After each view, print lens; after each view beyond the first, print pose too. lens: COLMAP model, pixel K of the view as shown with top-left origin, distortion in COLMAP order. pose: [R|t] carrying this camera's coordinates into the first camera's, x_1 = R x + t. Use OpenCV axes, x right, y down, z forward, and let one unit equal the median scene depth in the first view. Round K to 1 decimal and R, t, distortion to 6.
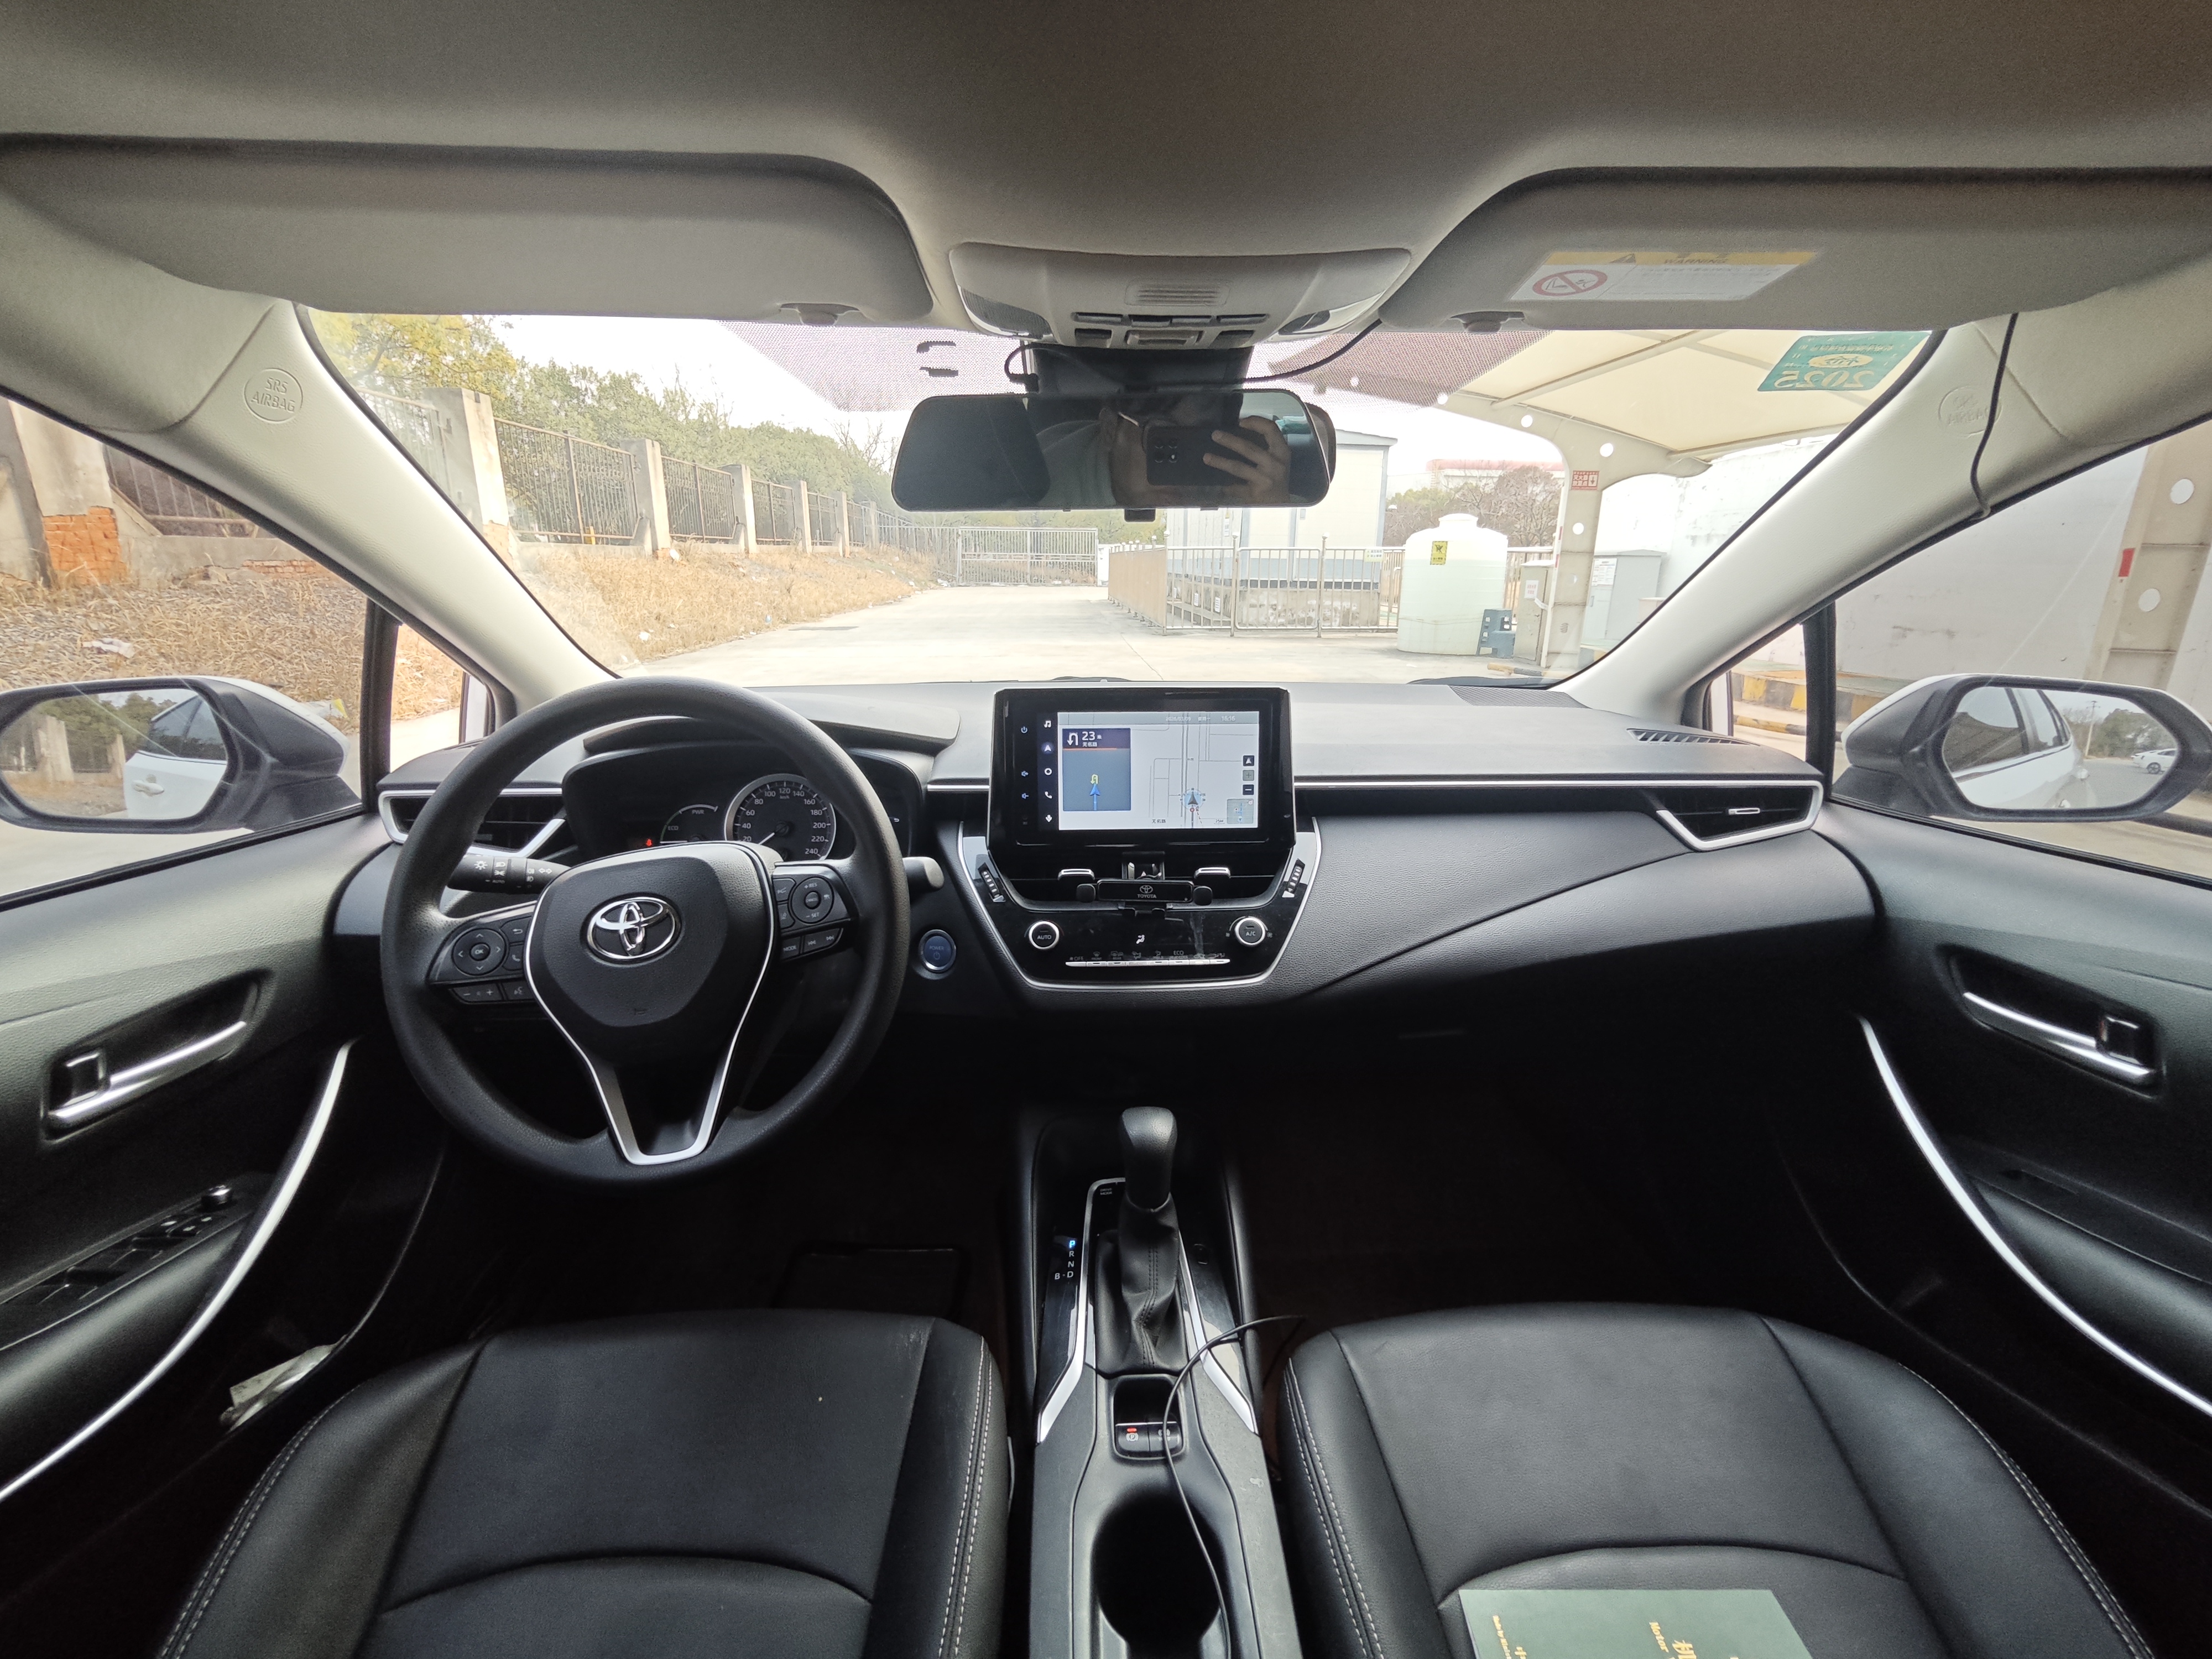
lens RADIAL K [[957.0, 0, 1106.0], [0, 957.0, 829.5], [0, 0, 1]] dist [-0.030996, 0.019727]
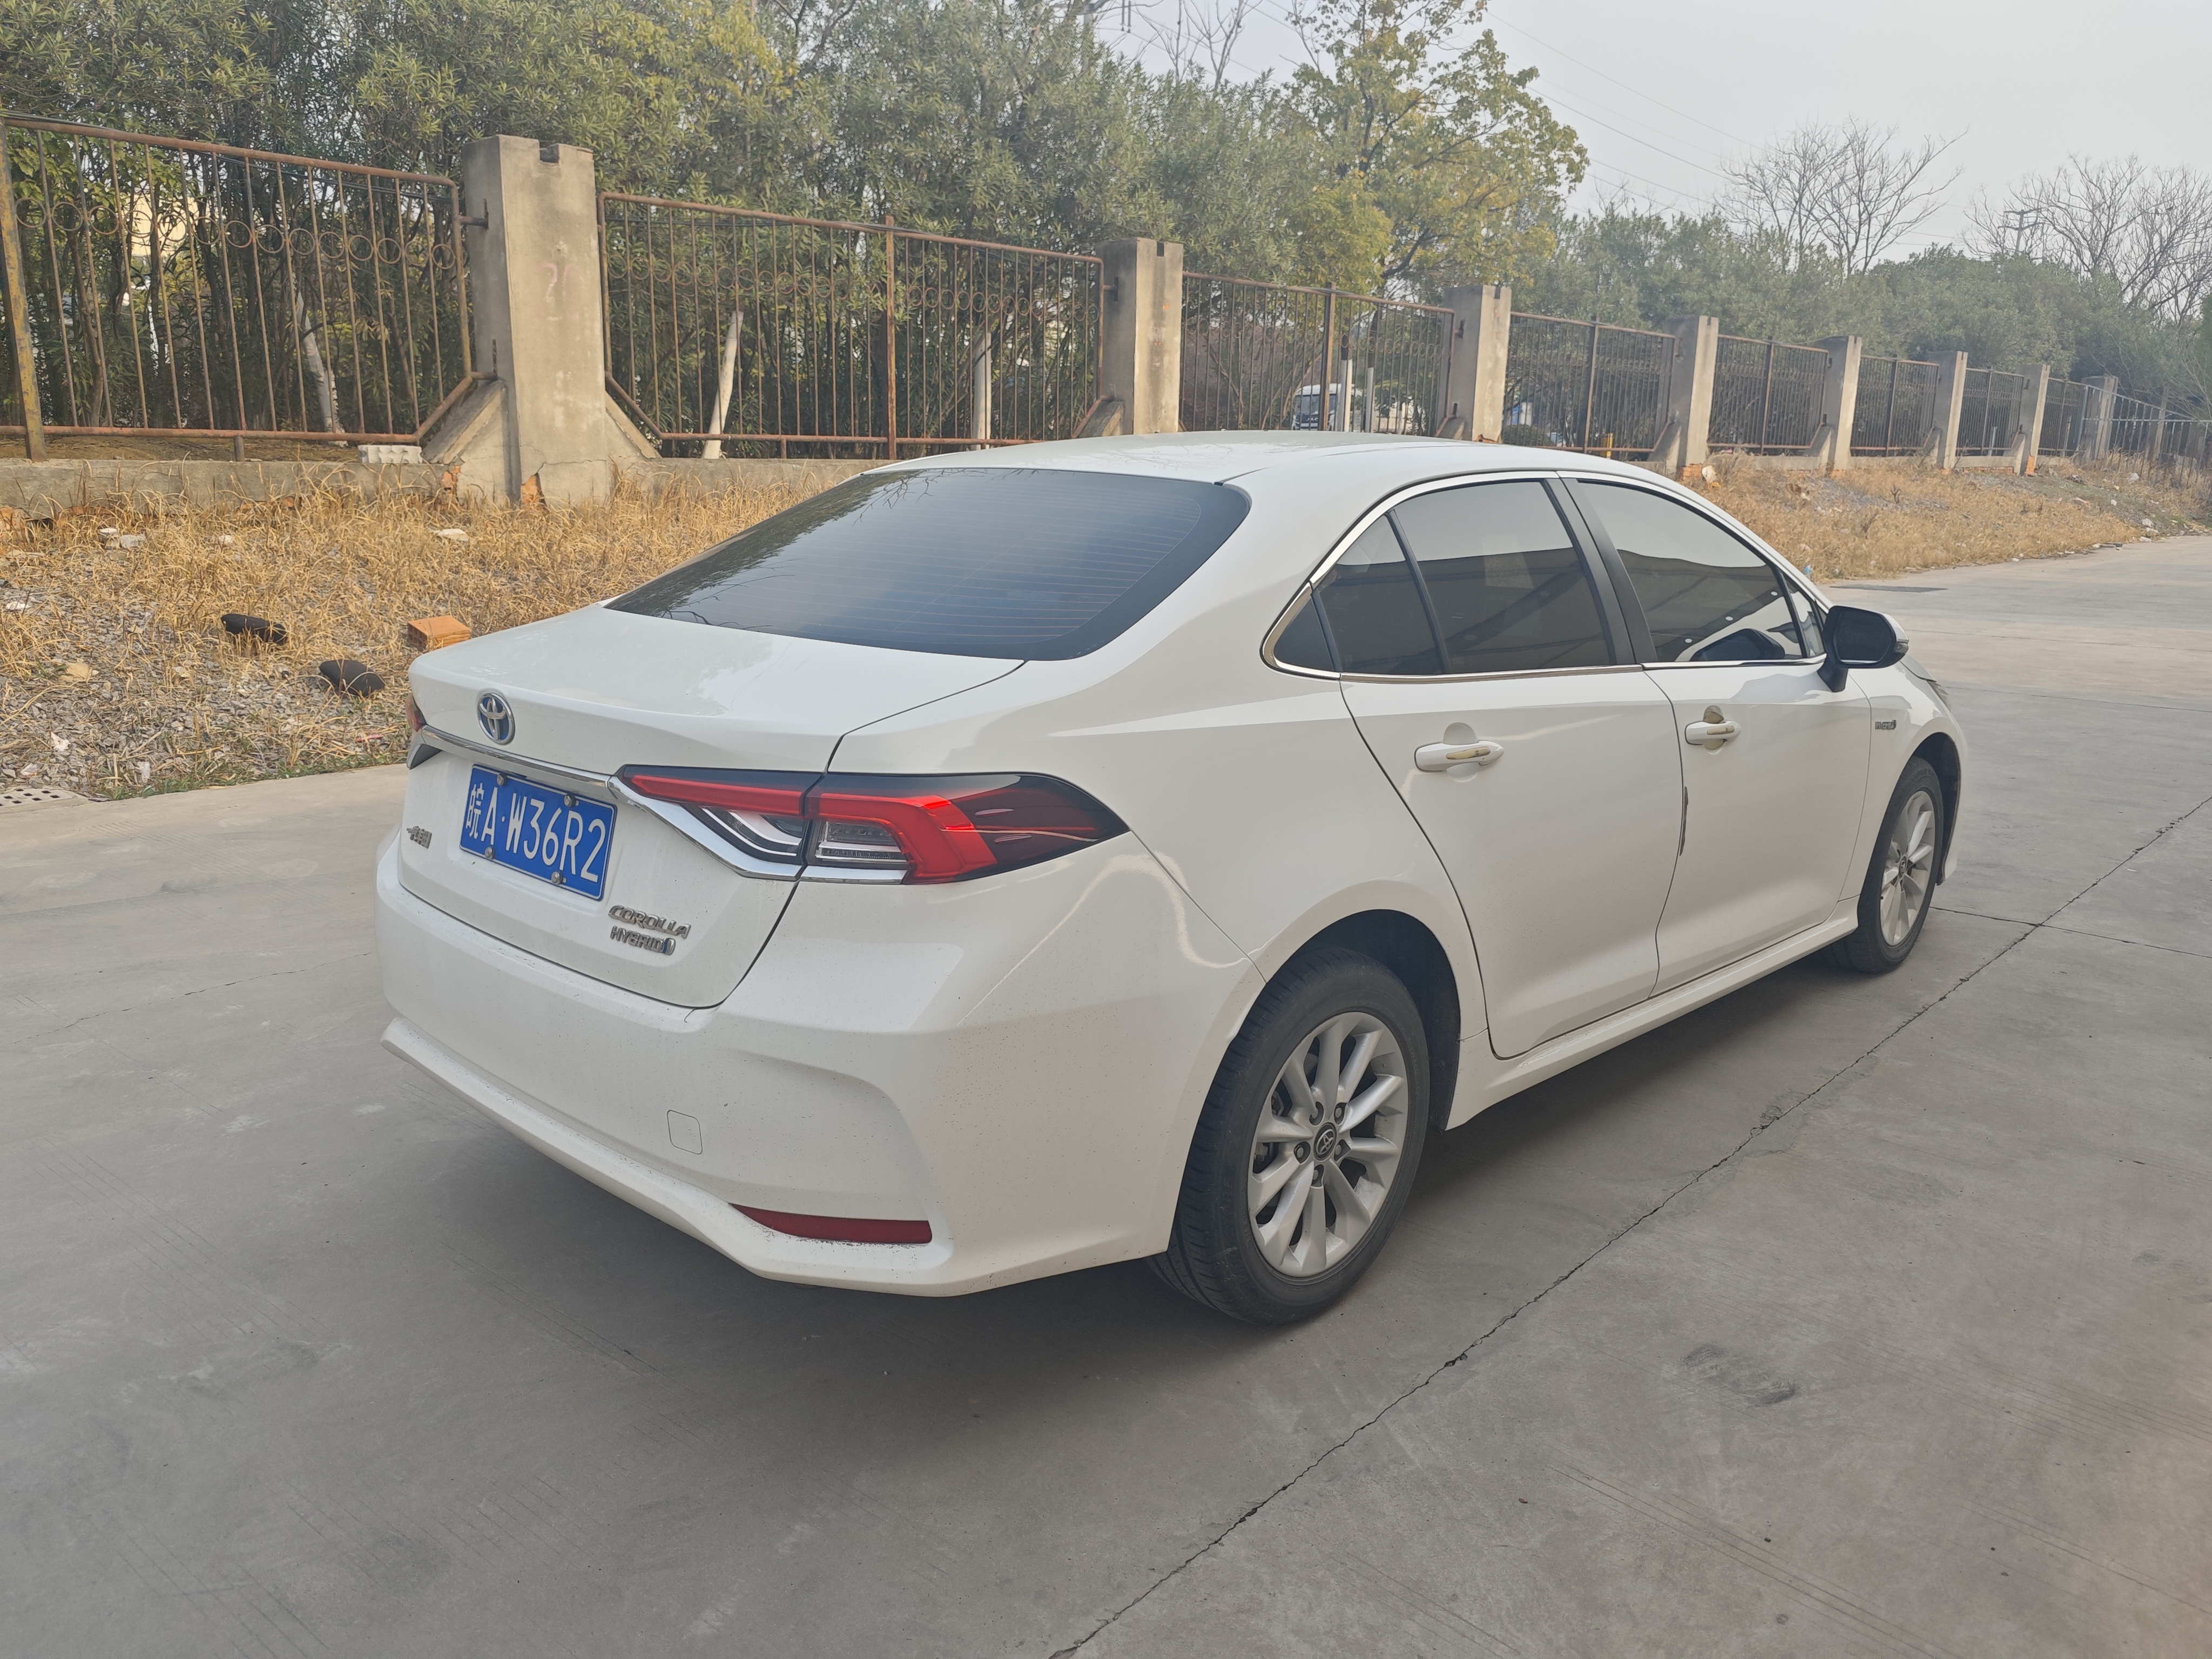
lens RADIAL K [[1598.7, 0, 1071.7], [0, 1598.7, 884.9], [0, 0, 1]] dist [0.004714, -0.008576]
pose [[0.682664, 0.191575, -0.705173, 0.194497], [-0.206031, 0.976332, 0.065787, 0.049342], [0.701085, 0.100377, 0.705977, -0.235014]]
